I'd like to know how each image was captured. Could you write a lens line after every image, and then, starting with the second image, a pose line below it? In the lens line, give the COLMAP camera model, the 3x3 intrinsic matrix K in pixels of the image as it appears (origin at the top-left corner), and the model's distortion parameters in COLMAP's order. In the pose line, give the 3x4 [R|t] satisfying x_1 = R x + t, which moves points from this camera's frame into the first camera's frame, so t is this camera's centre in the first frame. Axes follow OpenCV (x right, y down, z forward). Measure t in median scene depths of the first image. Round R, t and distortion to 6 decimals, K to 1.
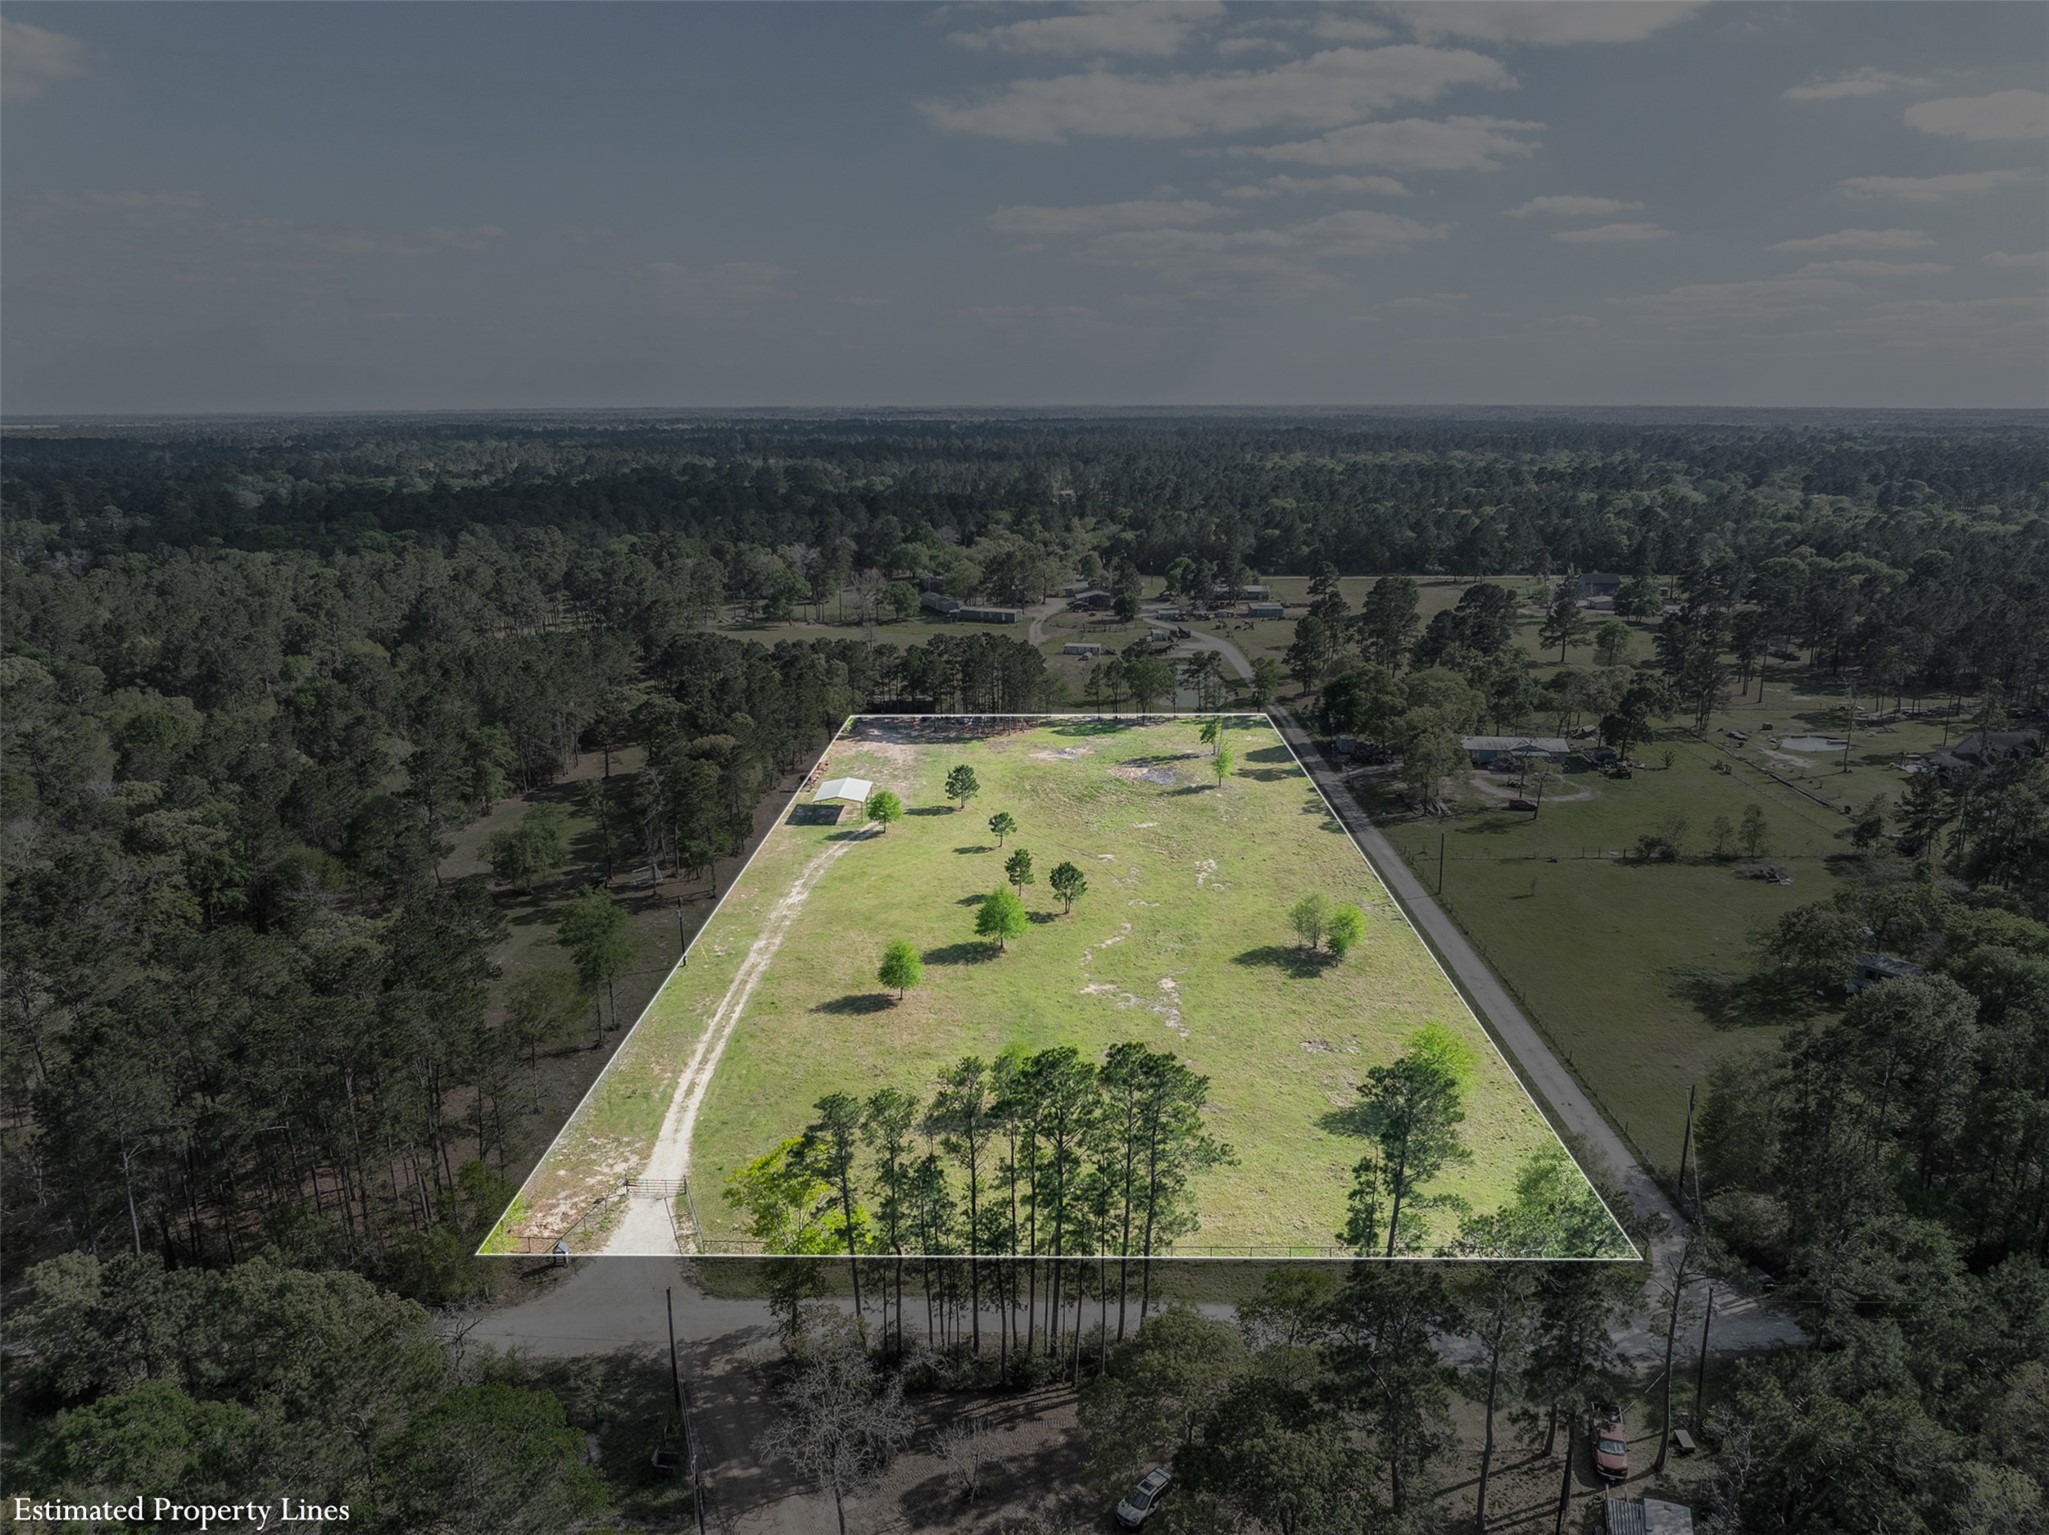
lens RADIAL K [[1415.6, 0, 1024.5], [0, 1415.6, 767.5], [0, 0, 1]] dist [-0.000764, 0.002658]
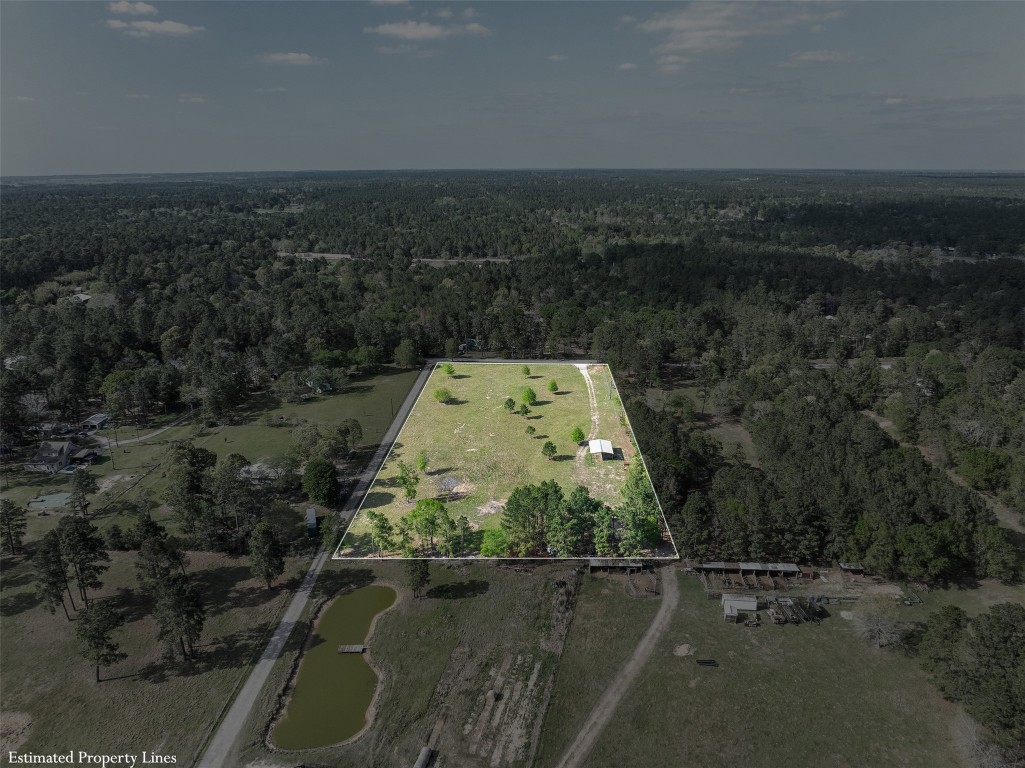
lens RADIAL K [[708.1, 0, 512.5], [0, 708.1, 384.0], [0, 0, 1]] dist [-0.000764, 0.002658]
pose [[-0.999661, -0.001796, 0.025989, -0.016226], [0.011985, 0.854077, 0.520009, -0.745226], [-0.023131, 0.520144, -0.853765, 2.153188]]
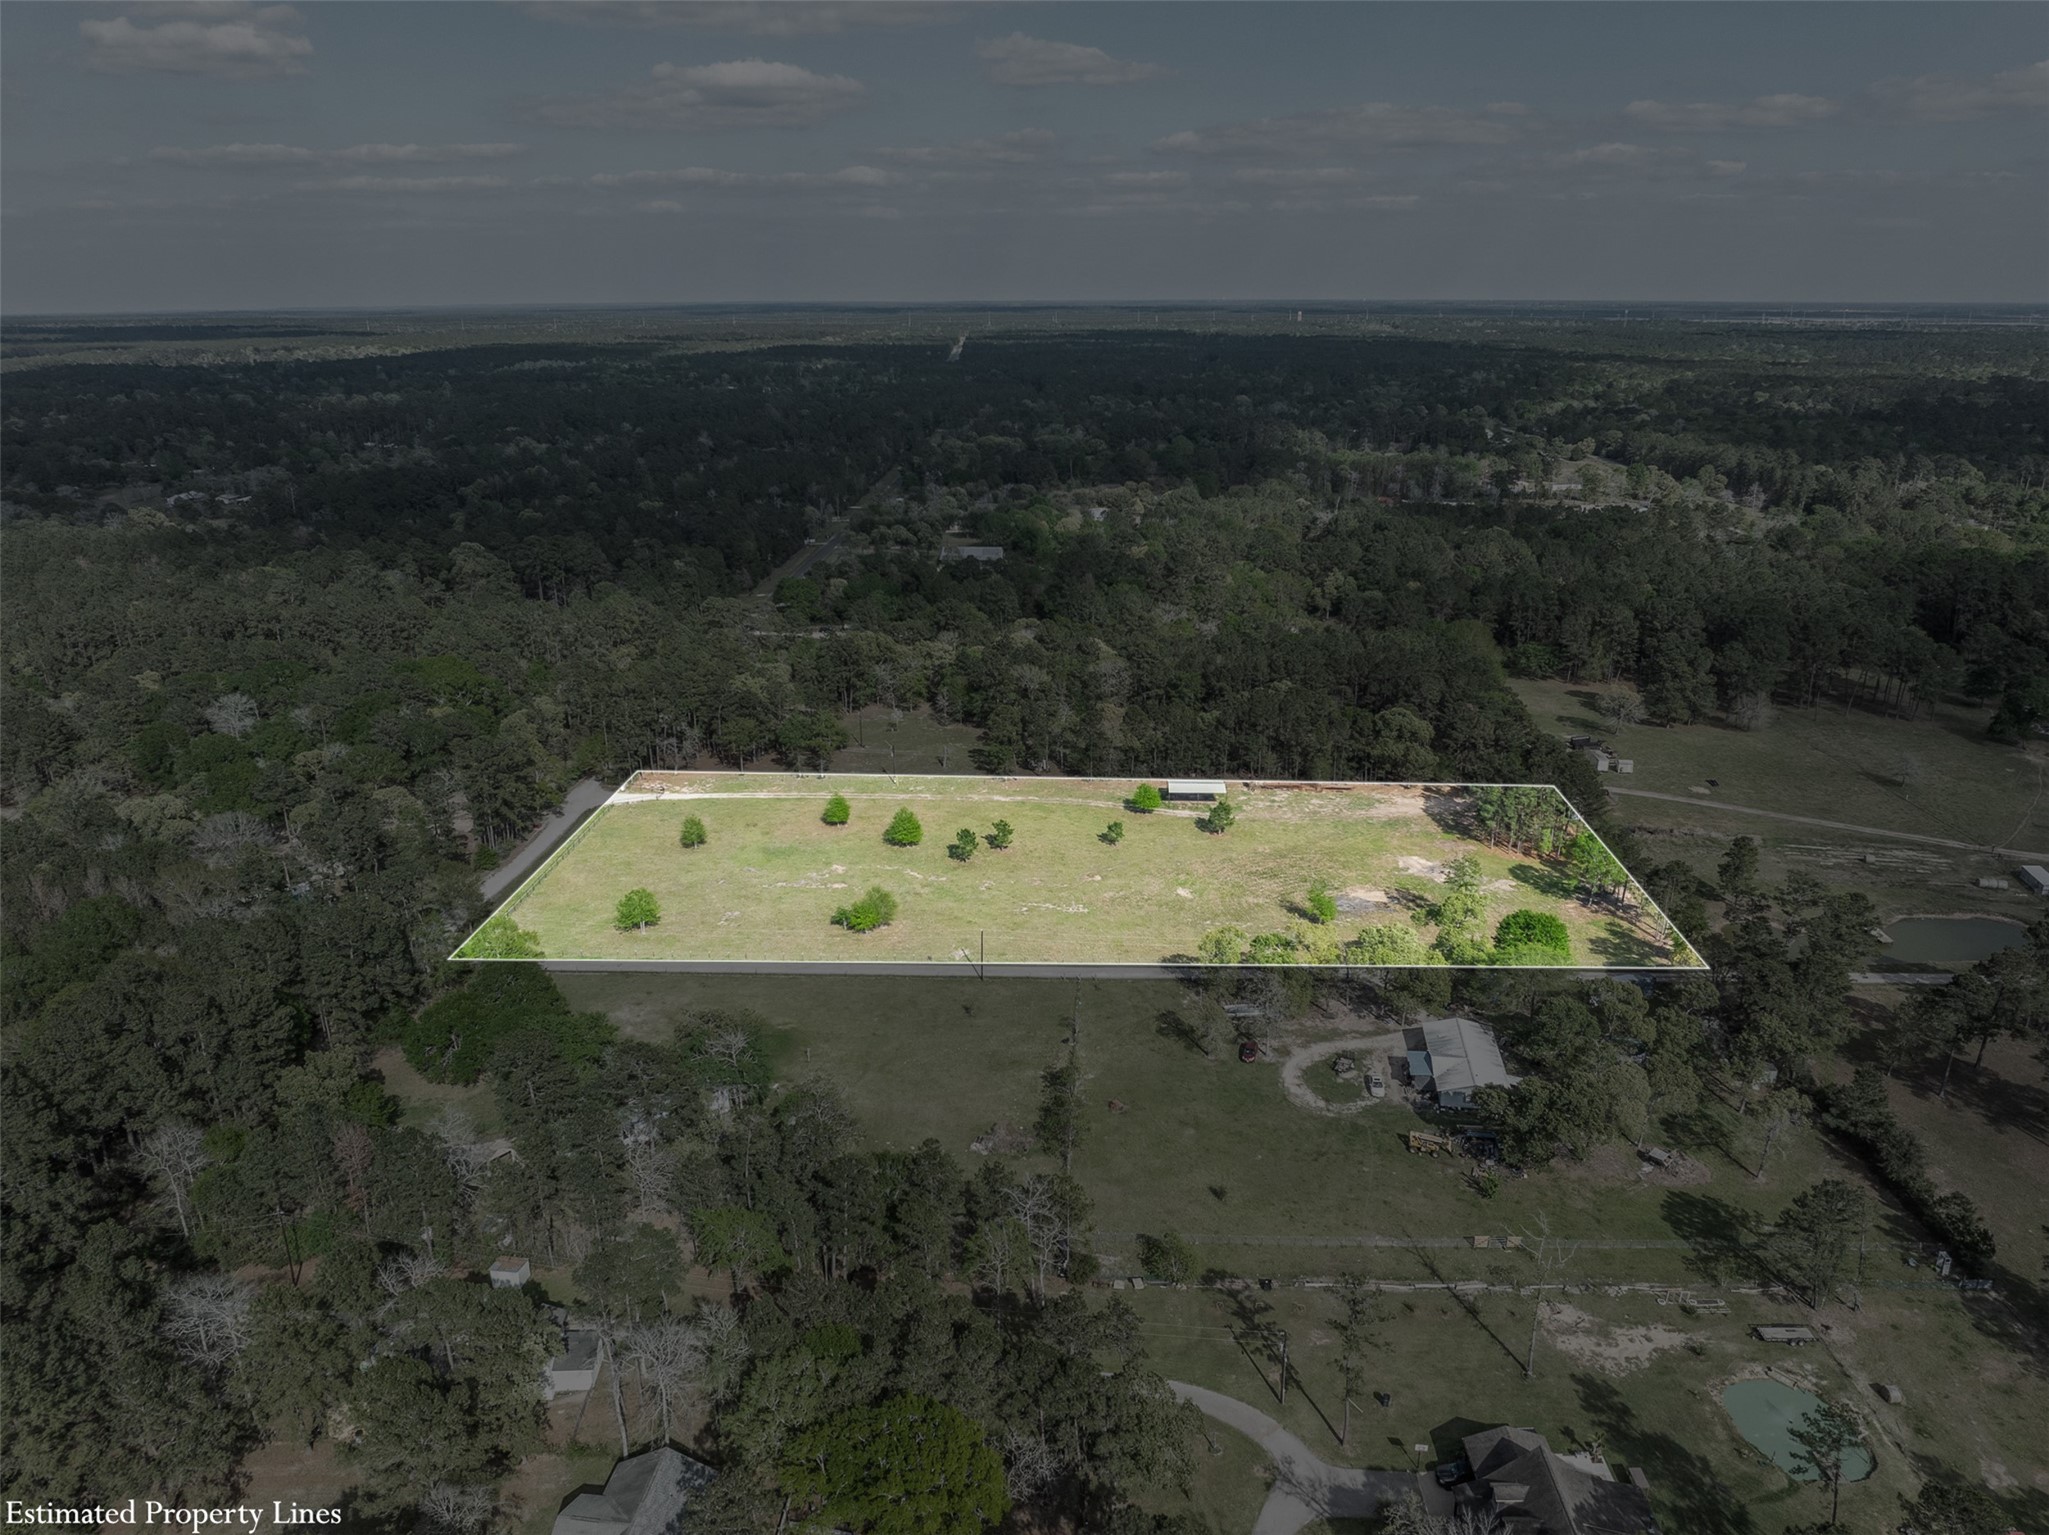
lens RADIAL K [[1415.6, 0, 1024.5], [0, 1415.6, 767.5], [0, 0, 1]] dist [-0.000764, 0.002658]
pose [[-0.024025, 0.317420, -0.947981, 1.258803], [-0.248542, 0.916585, 0.313207, -0.422087], [0.968323, 0.243138, 0.056871, 0.855616]]
